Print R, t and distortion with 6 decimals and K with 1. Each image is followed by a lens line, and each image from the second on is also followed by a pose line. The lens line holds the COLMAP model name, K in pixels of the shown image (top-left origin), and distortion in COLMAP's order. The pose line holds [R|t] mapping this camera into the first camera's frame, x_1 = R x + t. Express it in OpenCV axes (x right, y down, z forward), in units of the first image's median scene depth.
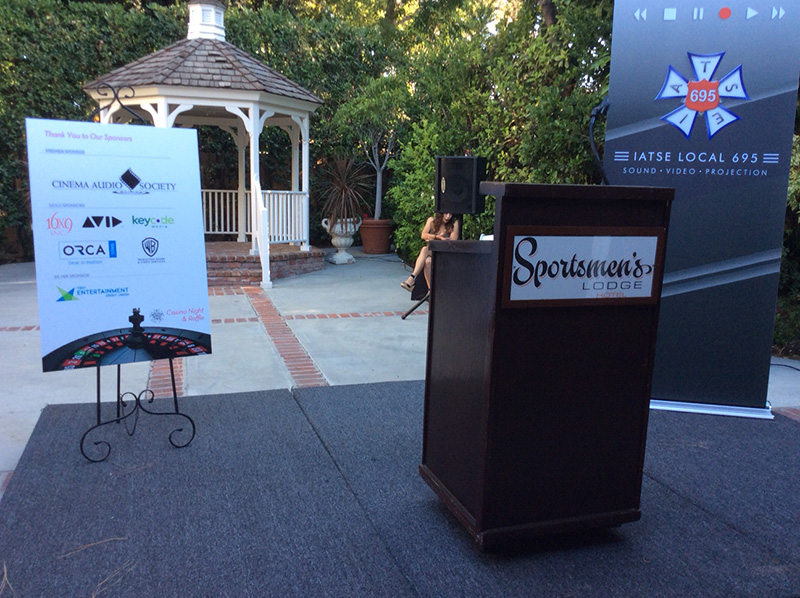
lens RADIAL K [[736.7, 0, 397.6], [0, 736.7, 272.0], [0, 0, 1]] dist [0.156198, -0.298468]
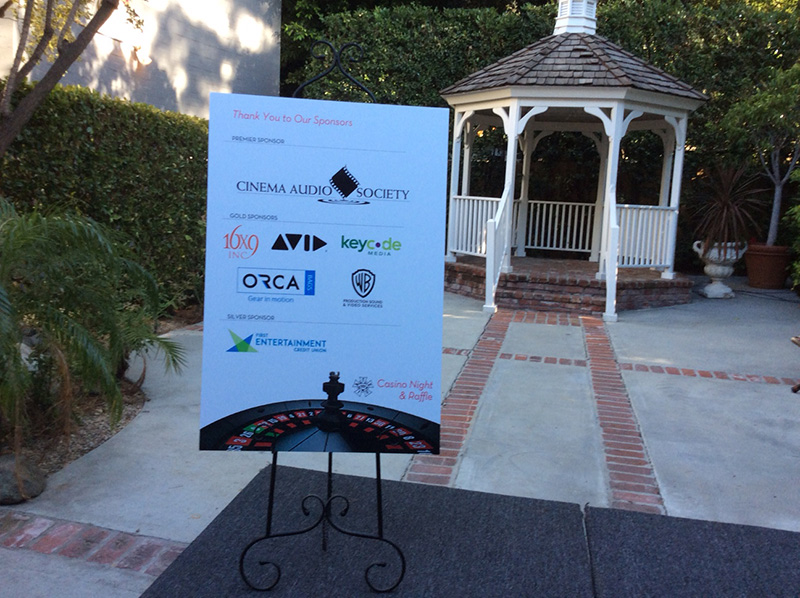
lens RADIAL K [[736.7, 0, 397.6], [0, 736.7, 272.0], [0, 0, 1]] dist [0.156198, -0.298468]
pose [[0.879077, 0.081321, -0.469691, 0.002599], [-0.089007, 0.996014, 0.005860, -0.016443], [0.468295, 0.036654, 0.882811, 0.139847]]
